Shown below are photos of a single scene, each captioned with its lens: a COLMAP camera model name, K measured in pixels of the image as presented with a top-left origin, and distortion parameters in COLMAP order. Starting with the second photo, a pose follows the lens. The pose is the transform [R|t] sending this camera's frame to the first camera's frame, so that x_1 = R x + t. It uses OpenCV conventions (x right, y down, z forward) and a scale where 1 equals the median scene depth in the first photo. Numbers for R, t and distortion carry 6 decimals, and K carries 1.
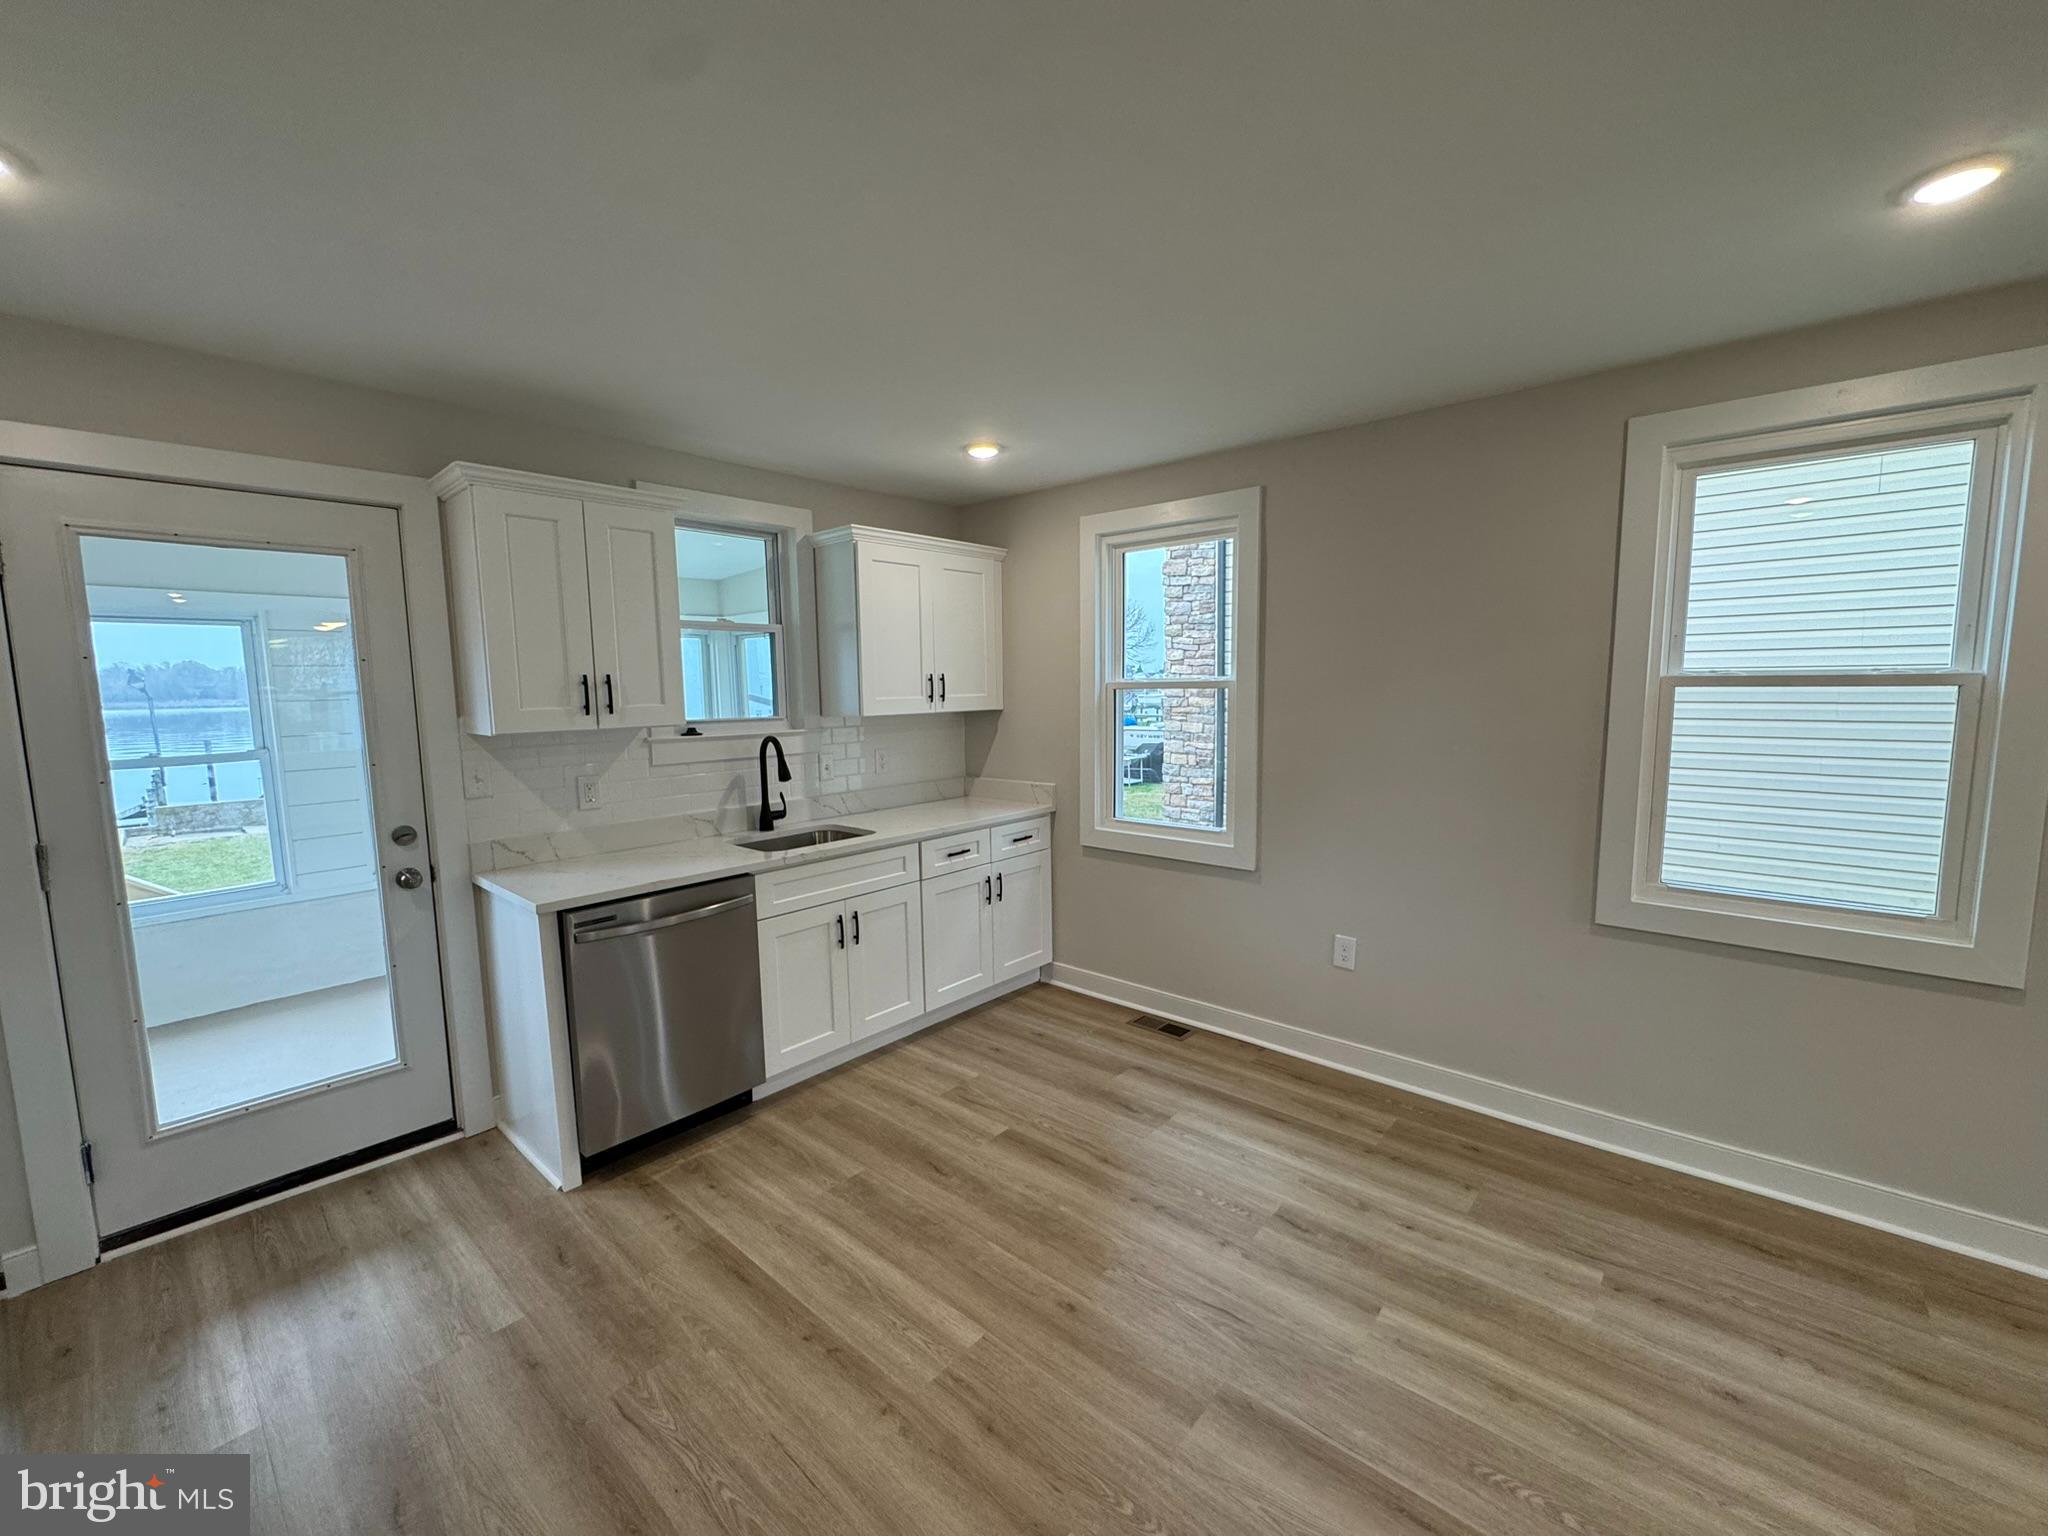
lens RADIAL K [[817.3, 0, 1023.6], [0, 817.3, 769.6], [0, 0, 1]] dist [-0.002358, 0.000459]
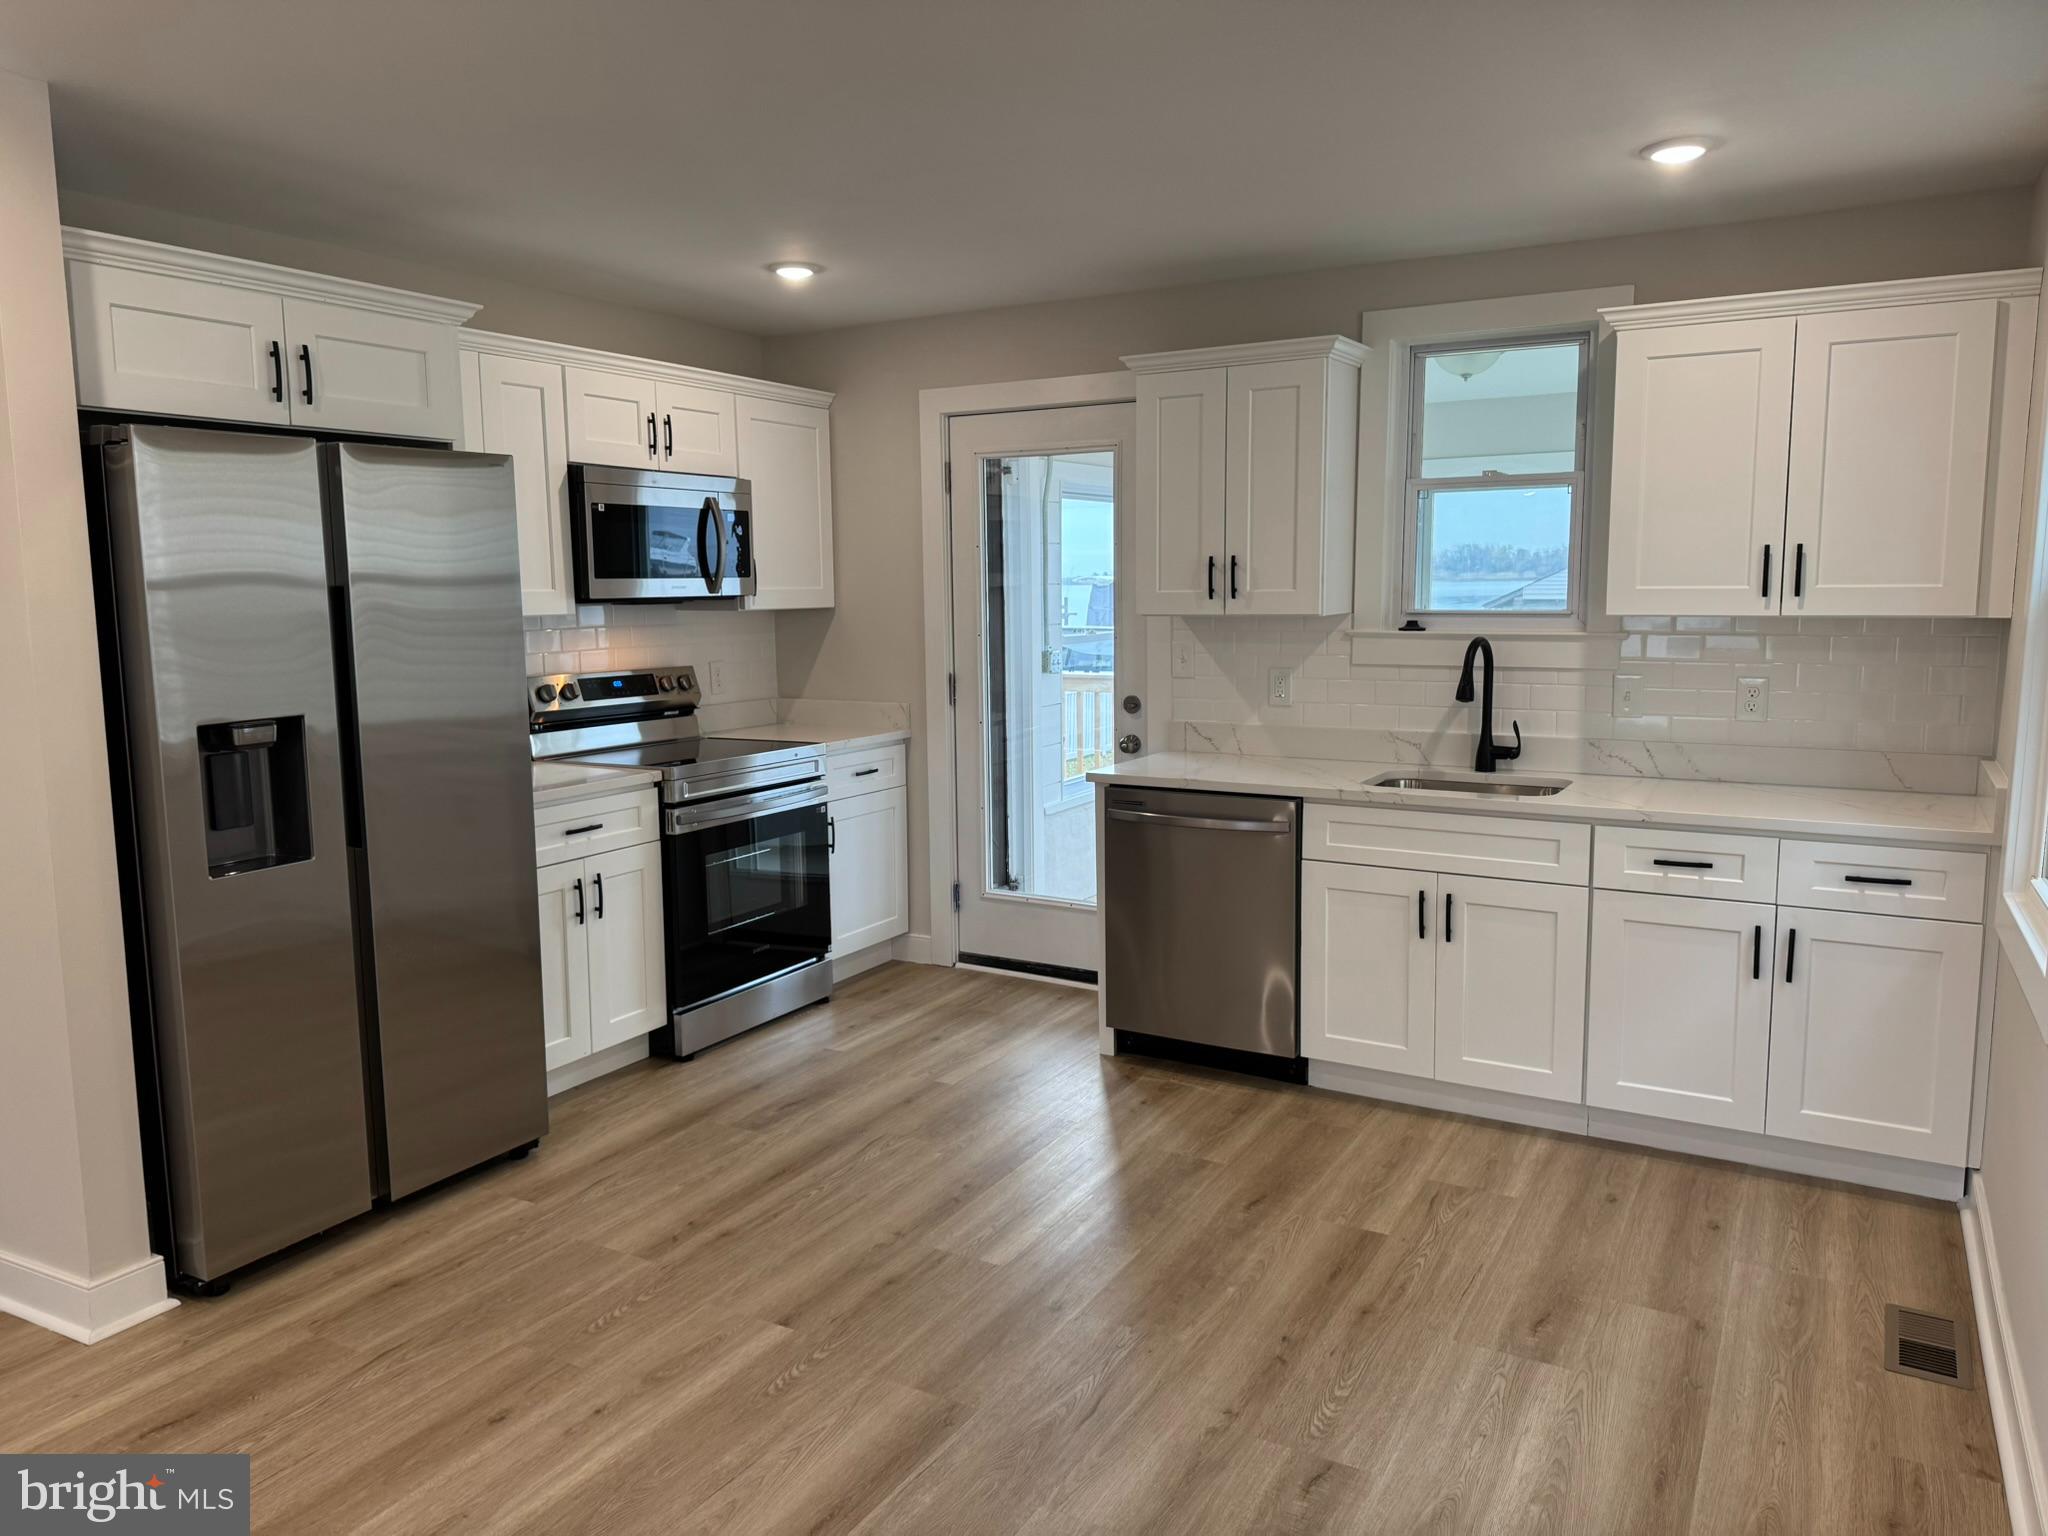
lens RADIAL K [[1420.9, 0, 1024.0], [0, 1420.9, 768.0], [0, 0, 1]] dist [0.094026, -0.141783]
pose [[0.207133, 0.144111, -0.967640, 0.873702], [-0.097196, 0.987229, 0.126222, -0.050589], [0.973472, 0.067906, 0.218495, 0.370623]]
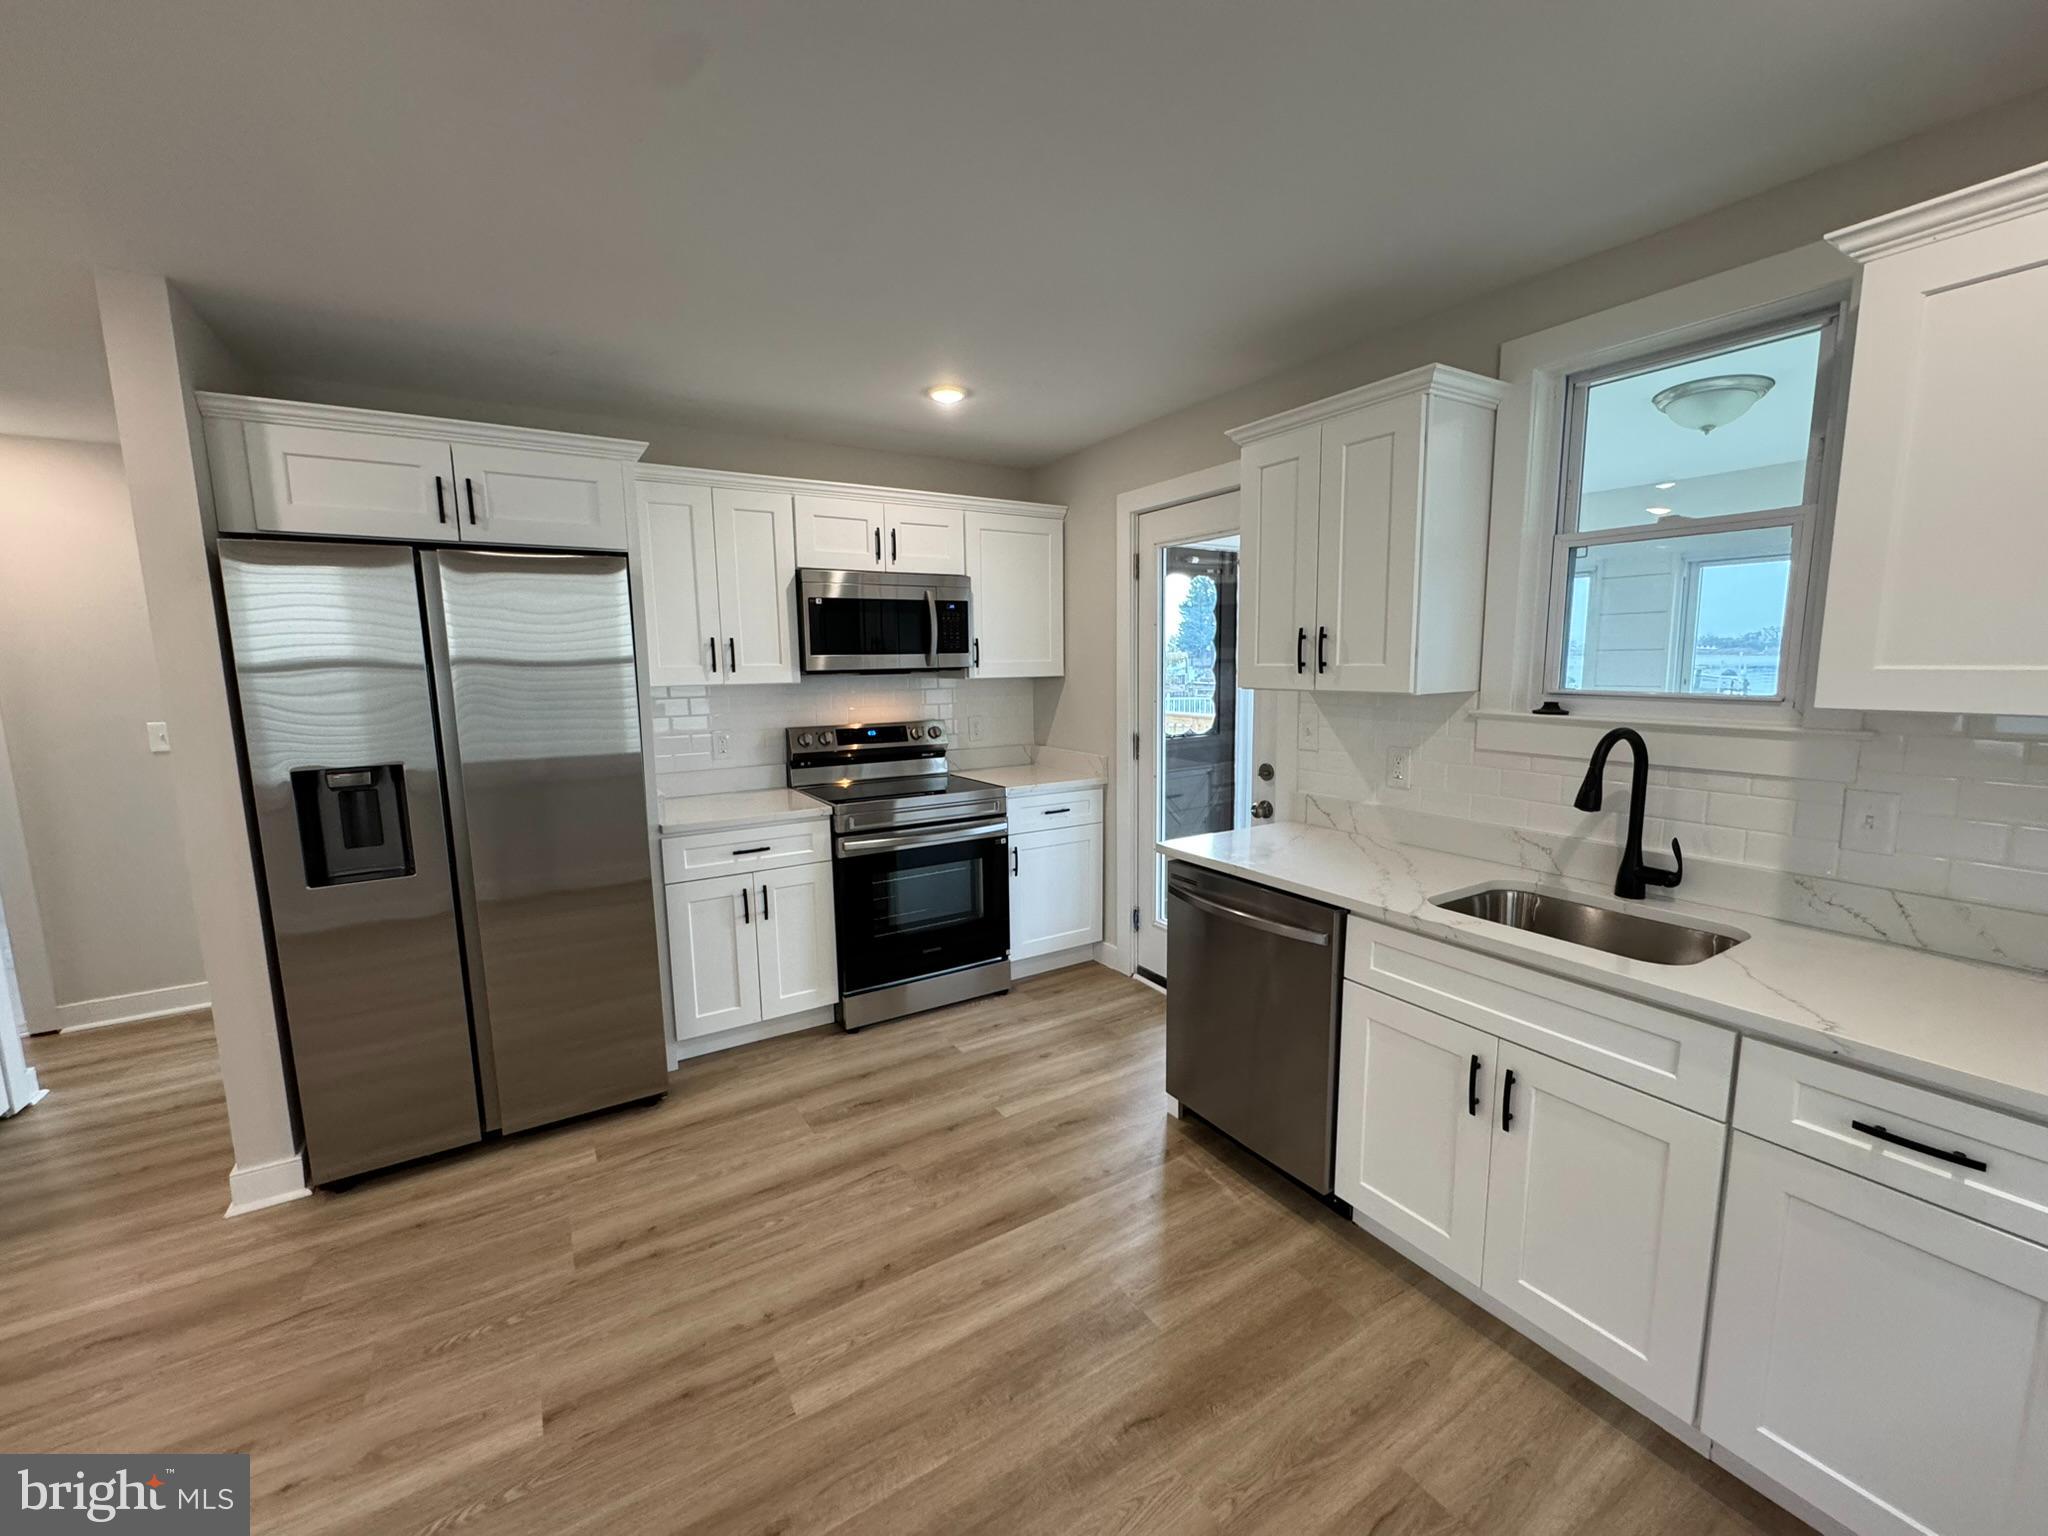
lens RADIAL K [[817.3, 0, 1023.6], [0, 817.3, 769.6], [0, 0, 1]] dist [-0.002358, 0.000459]
pose [[-0.286408, 0.151075, -0.946122, 0.347891], [-0.082897, 0.979880, 0.181560, -0.084429], [0.954515, 0.130431, -0.268122, 0.808184]]
